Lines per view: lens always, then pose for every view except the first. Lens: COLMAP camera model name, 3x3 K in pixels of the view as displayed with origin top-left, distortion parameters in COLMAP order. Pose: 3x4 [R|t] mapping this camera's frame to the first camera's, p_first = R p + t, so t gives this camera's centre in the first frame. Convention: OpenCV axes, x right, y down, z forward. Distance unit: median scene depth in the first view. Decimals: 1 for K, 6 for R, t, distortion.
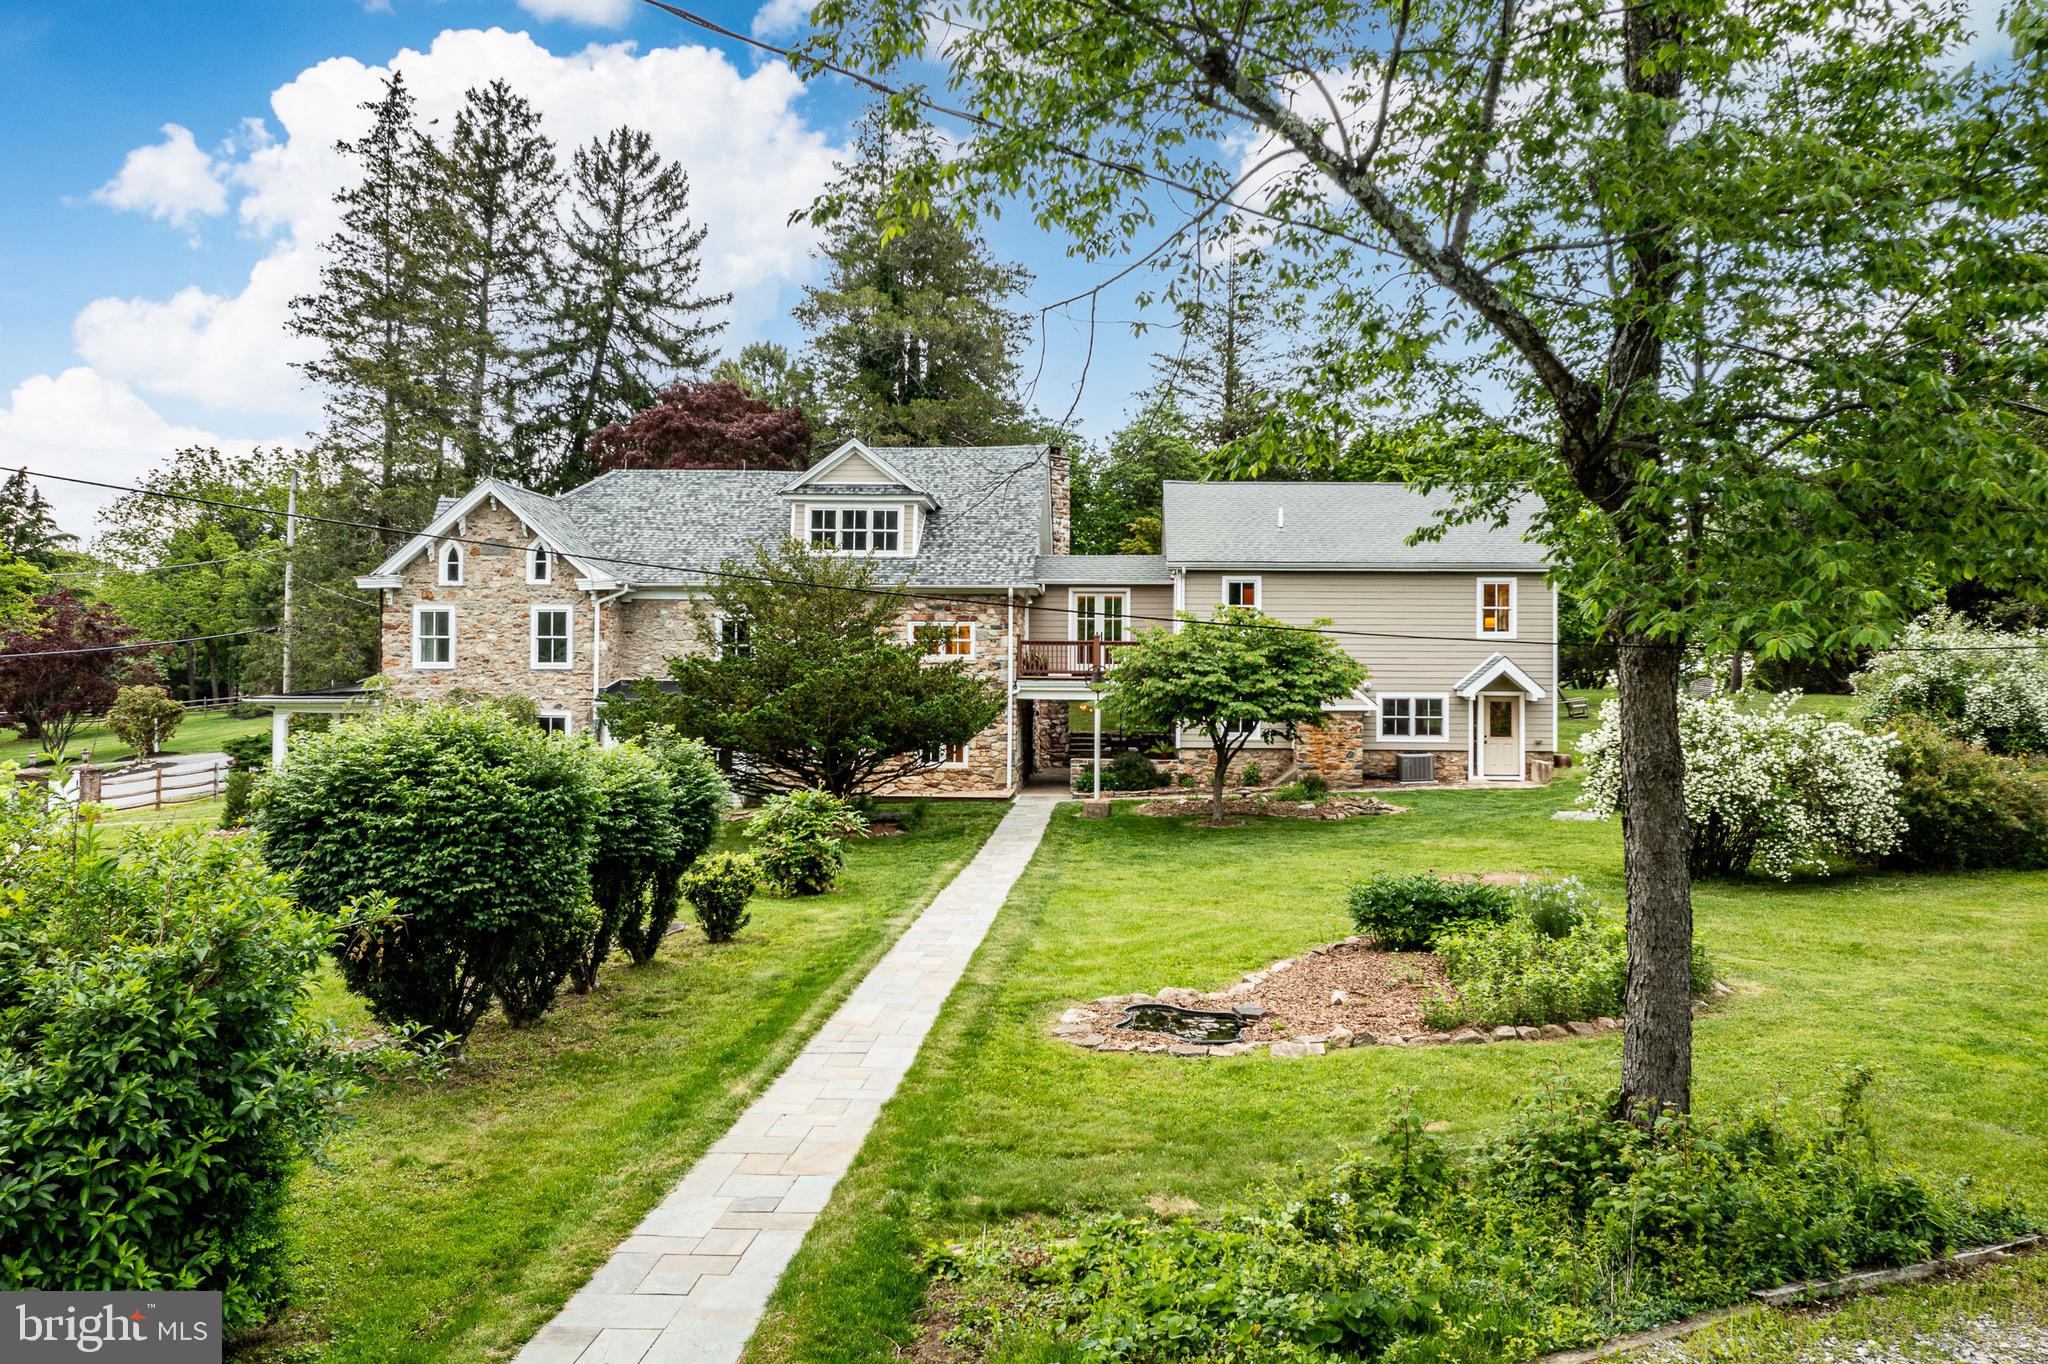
lens RADIAL K [[1663.4, 0, 1008.5], [0, 1663.4, 677.6], [0, 0, 1]] dist [0.003922, 0.044321]
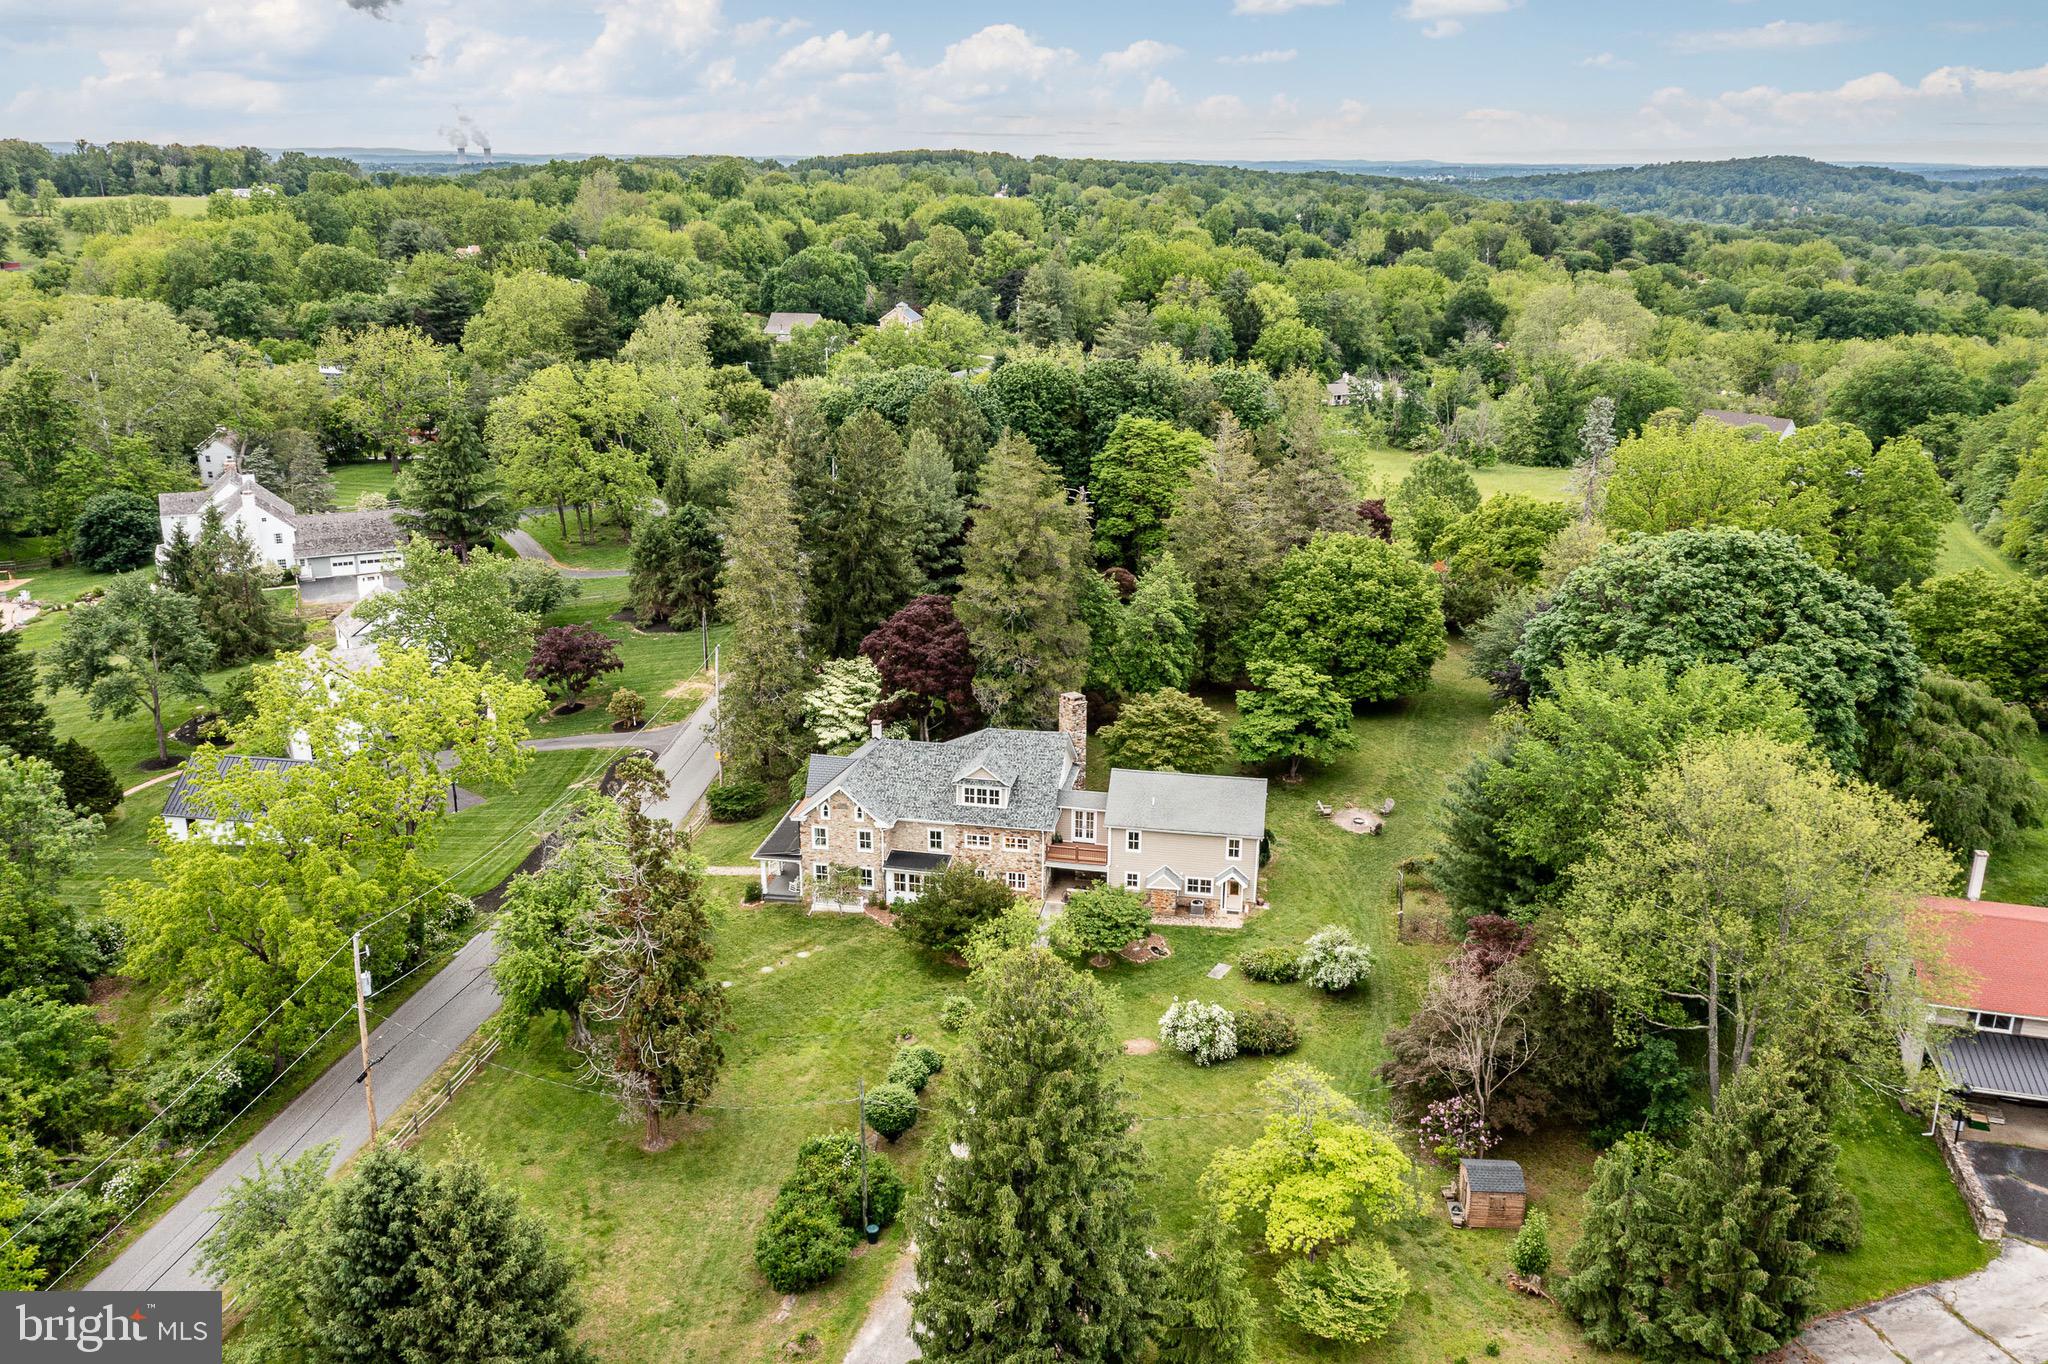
lens RADIAL K [[1663.4, 0, 1031.0], [0, 1663.4, 684.7], [0, 0, 1]] dist [0.003922, 0.044321]
pose [[0.993184, 0.035082, -0.111151, 0.249531], [0.002586, 0.946761, 0.321928, -1.044968], [0.116528, -0.320021, 0.940217, -1.269367]]
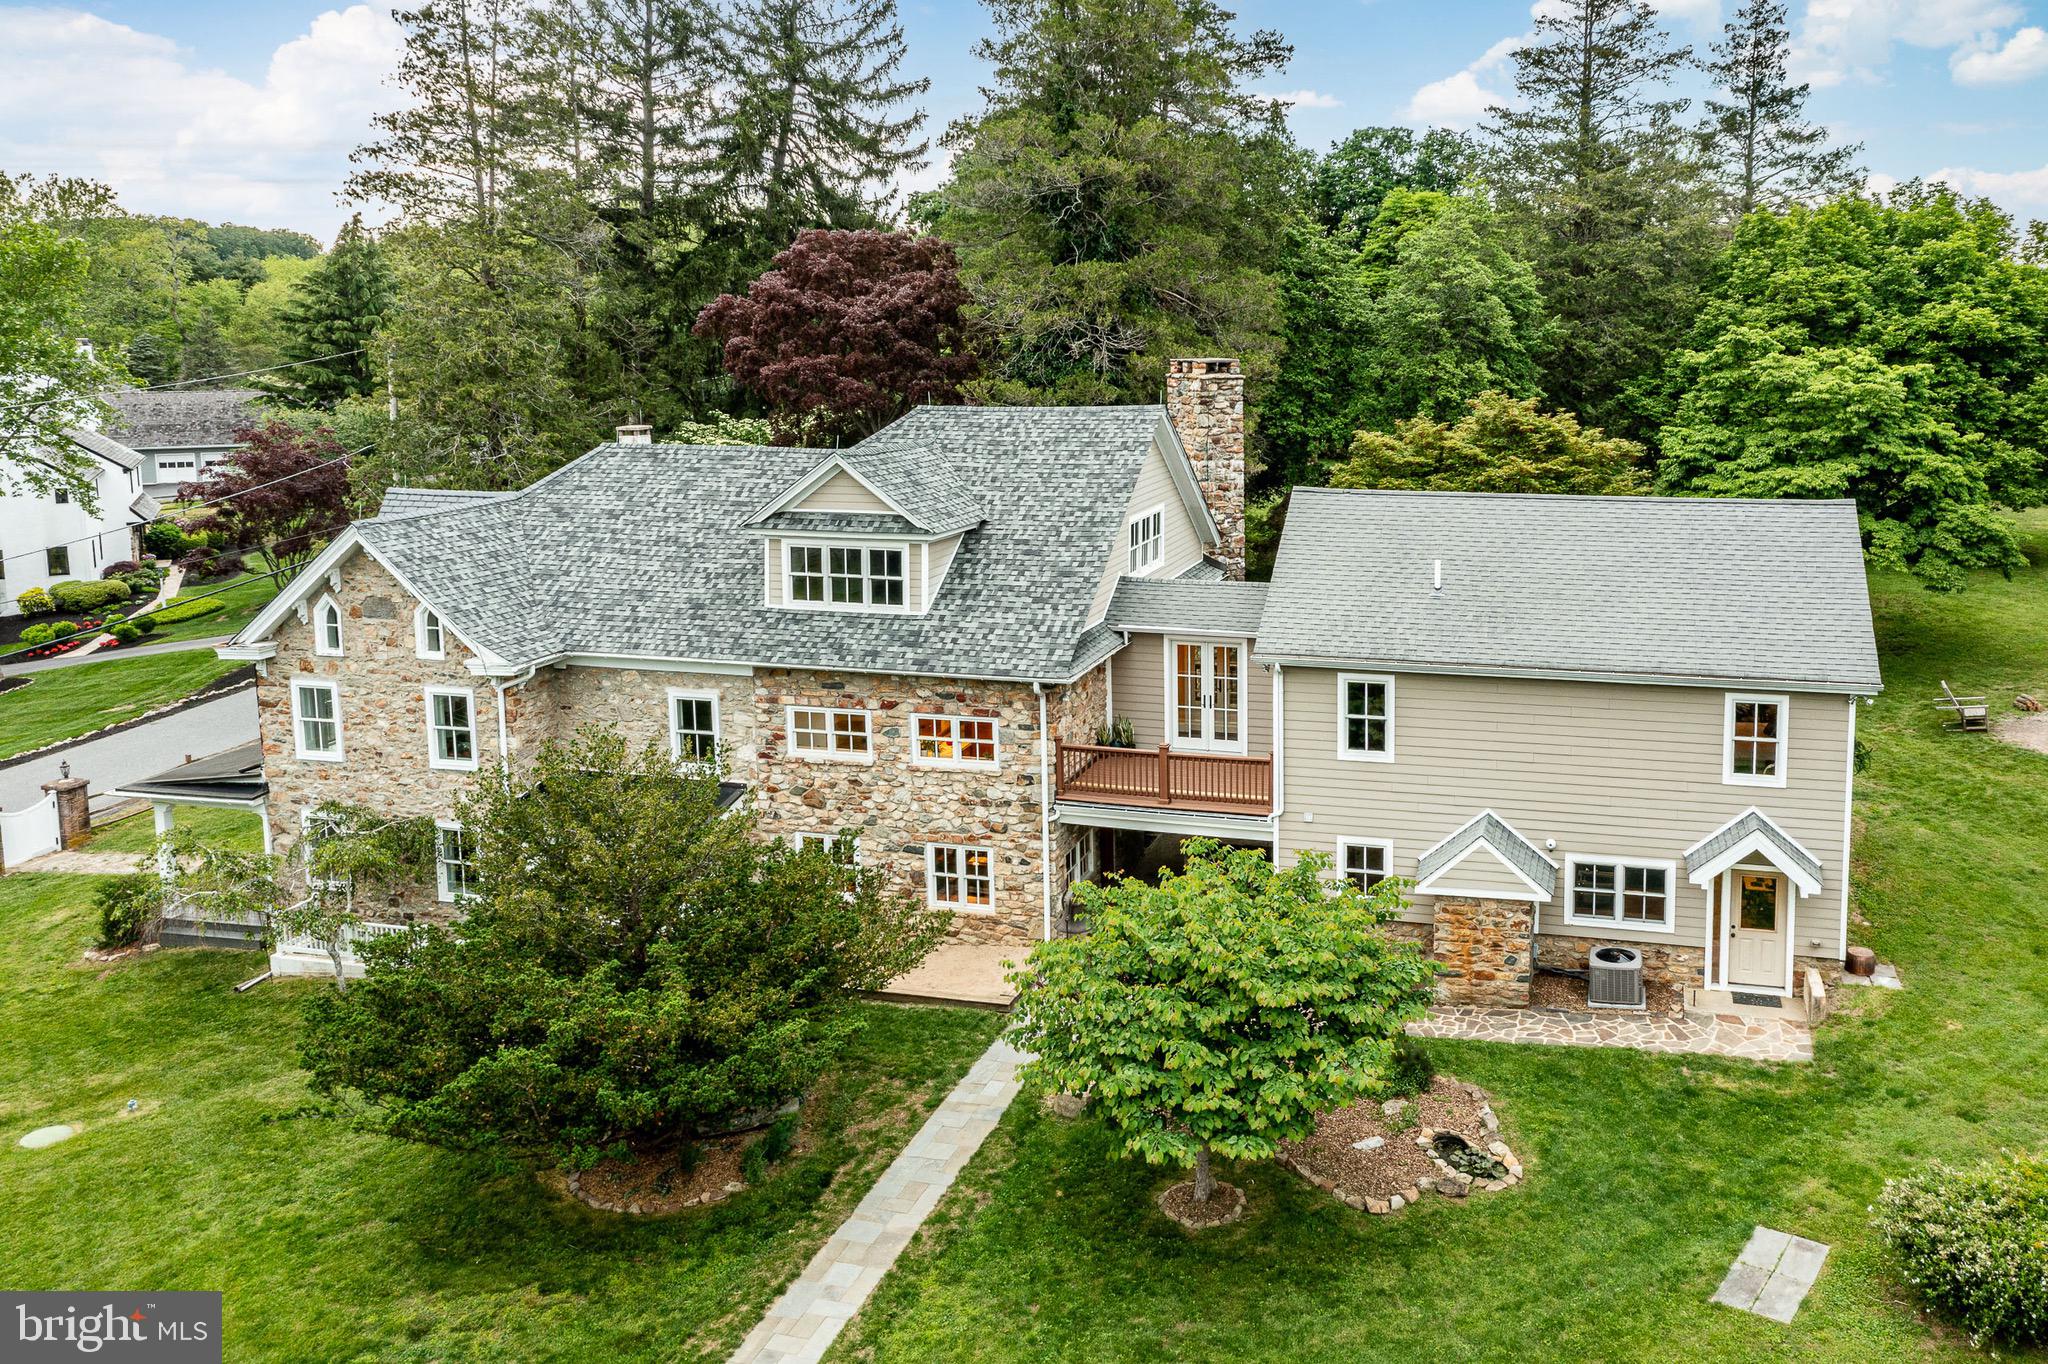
lens RADIAL K [[1663.4, 0, 1202.2], [0, 1663.4, 537.7], [0, 0, 1]] dist [0.003922, 0.044321]
pose [[0.981431, 0.013878, -0.191313, 0.197120], [0.015982, 0.987995, 0.153655, -0.213505], [0.191149, -0.153859, 0.969427, 0.332197]]
